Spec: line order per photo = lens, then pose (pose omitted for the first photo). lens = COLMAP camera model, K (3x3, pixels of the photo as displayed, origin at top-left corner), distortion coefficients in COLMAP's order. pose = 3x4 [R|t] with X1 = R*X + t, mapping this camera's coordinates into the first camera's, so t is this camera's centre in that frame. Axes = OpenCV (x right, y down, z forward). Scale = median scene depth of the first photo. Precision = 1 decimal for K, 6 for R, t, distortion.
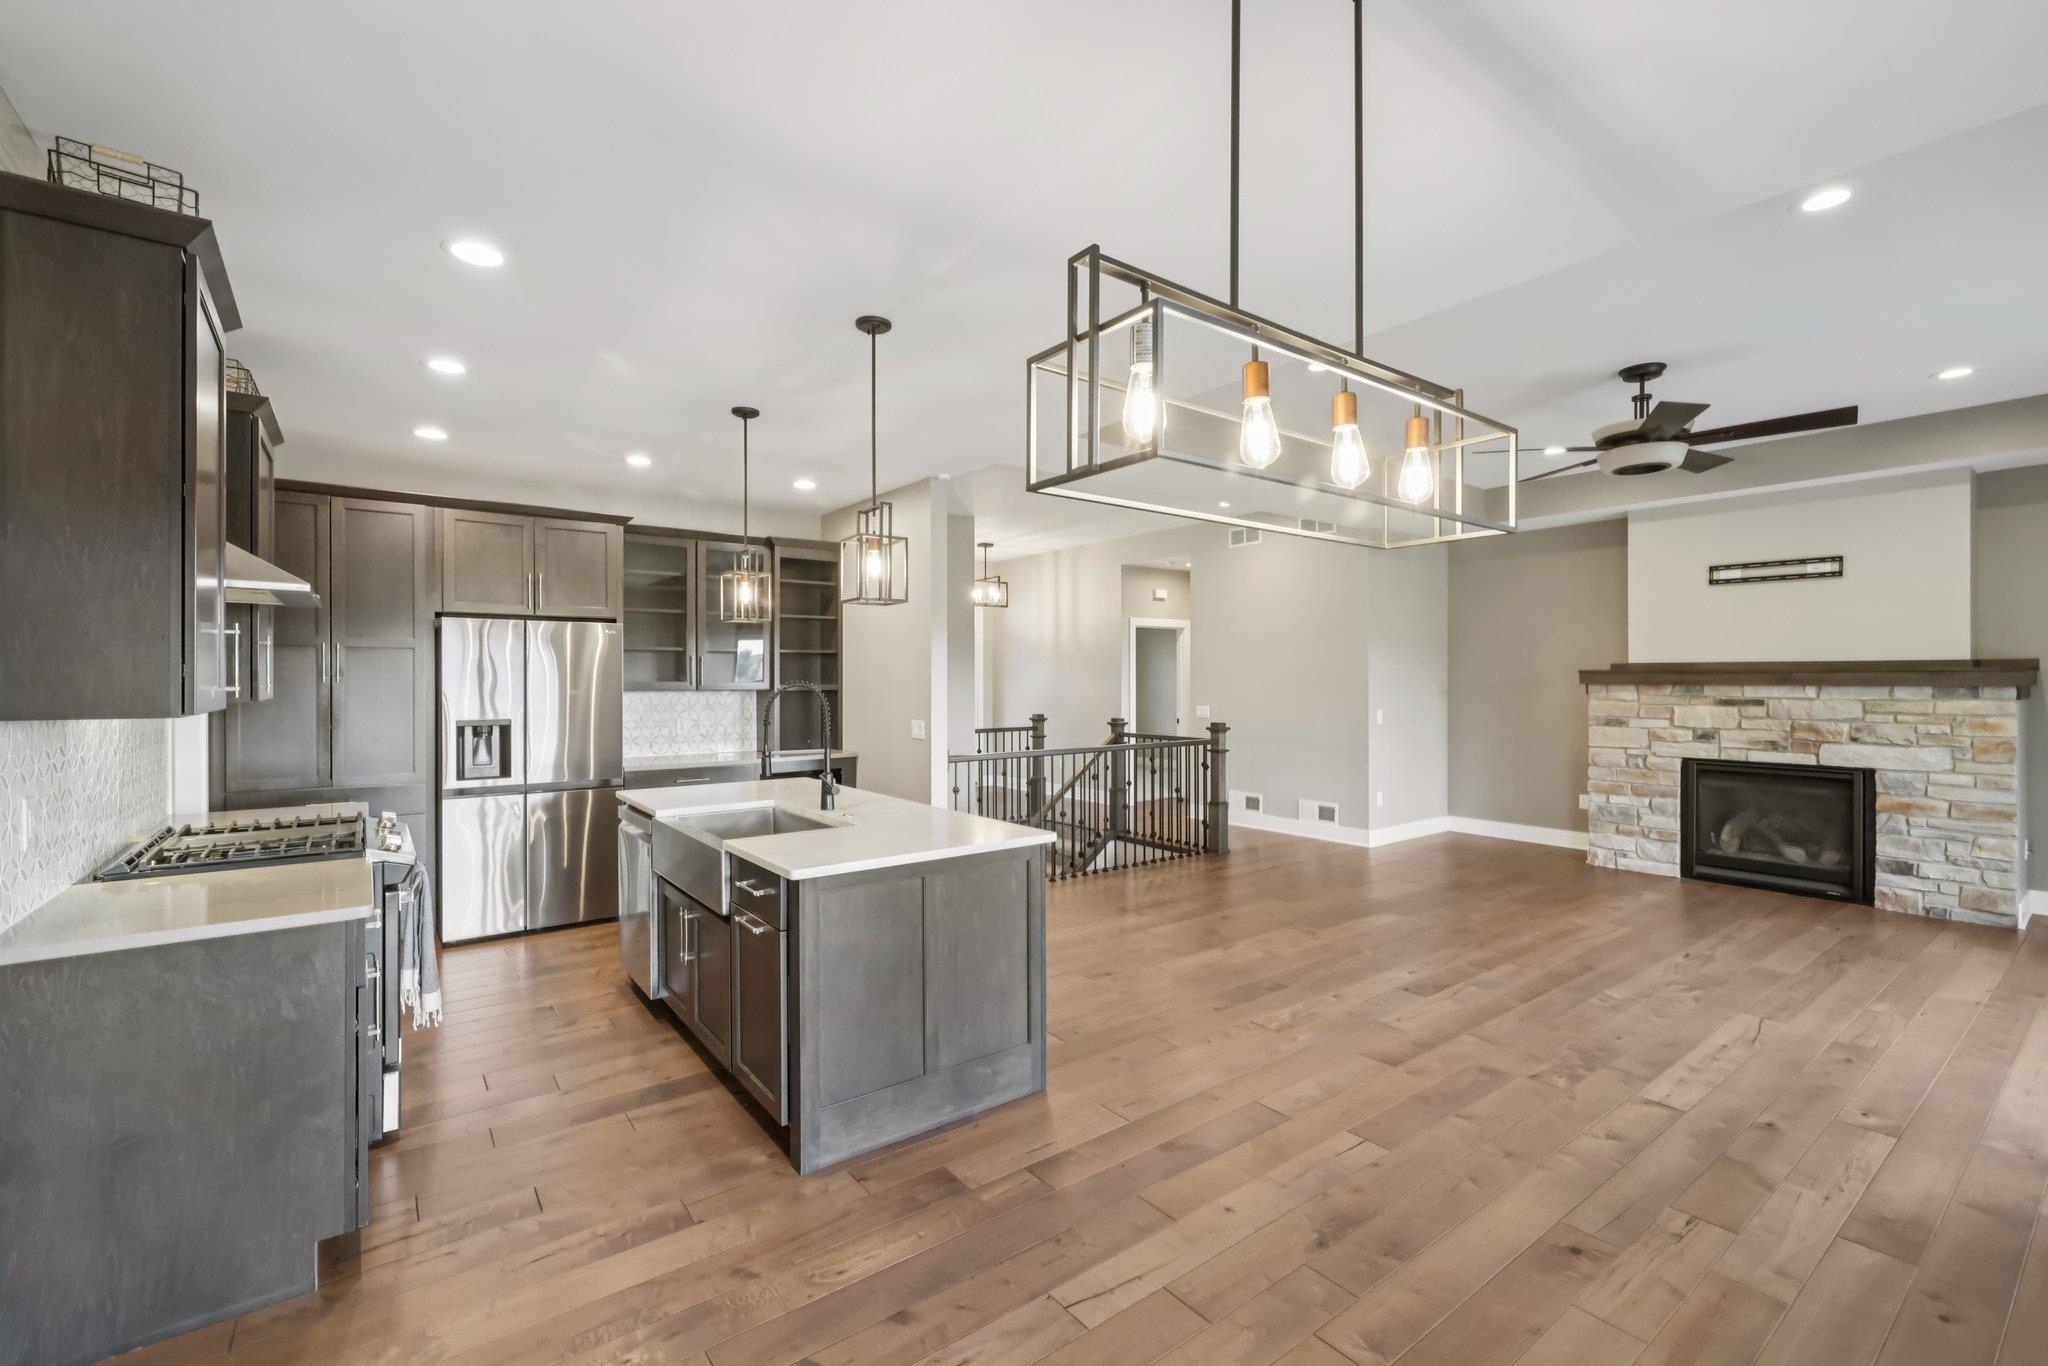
lens RADIAL K [[861.1, 0, 1009.5], [0, 861.1, 677.0], [0, 0, 1]] dist [-0.001925, -0.001167]
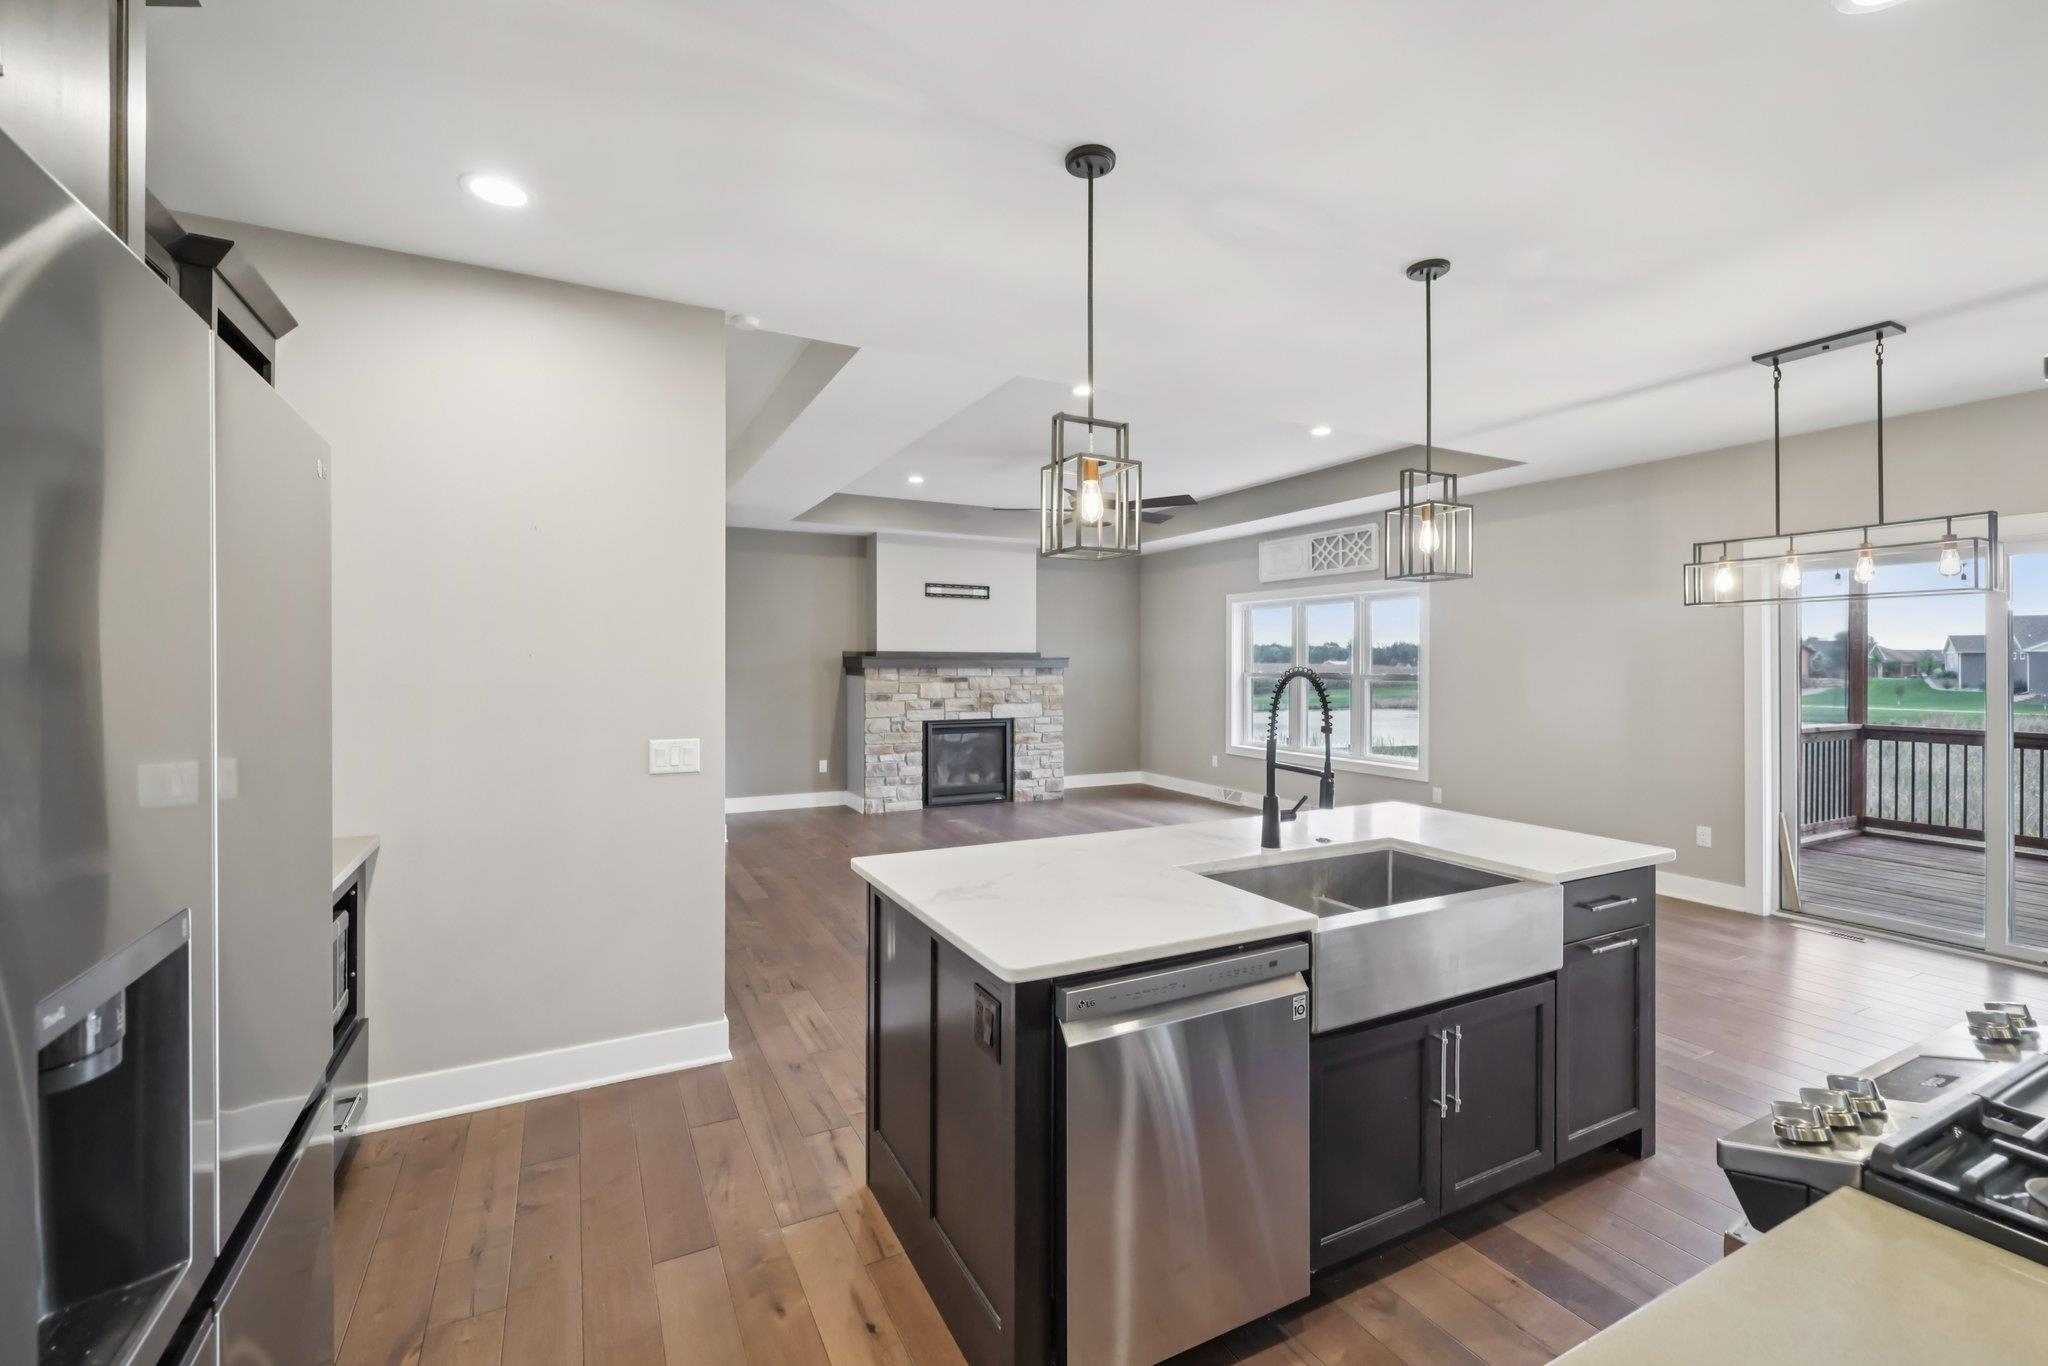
lens RADIAL K [[861.1, 0, 1008.8], [0, 861.1, 668.1], [0, 0, 1]] dist [-0.001925, -0.001167]
pose [[0.170623, -0.002808, 0.985332, -0.585451], [-0.001151, 0.999995, 0.003049, 0.005599], [-0.985336, -0.001655, 0.170619, 0.678631]]
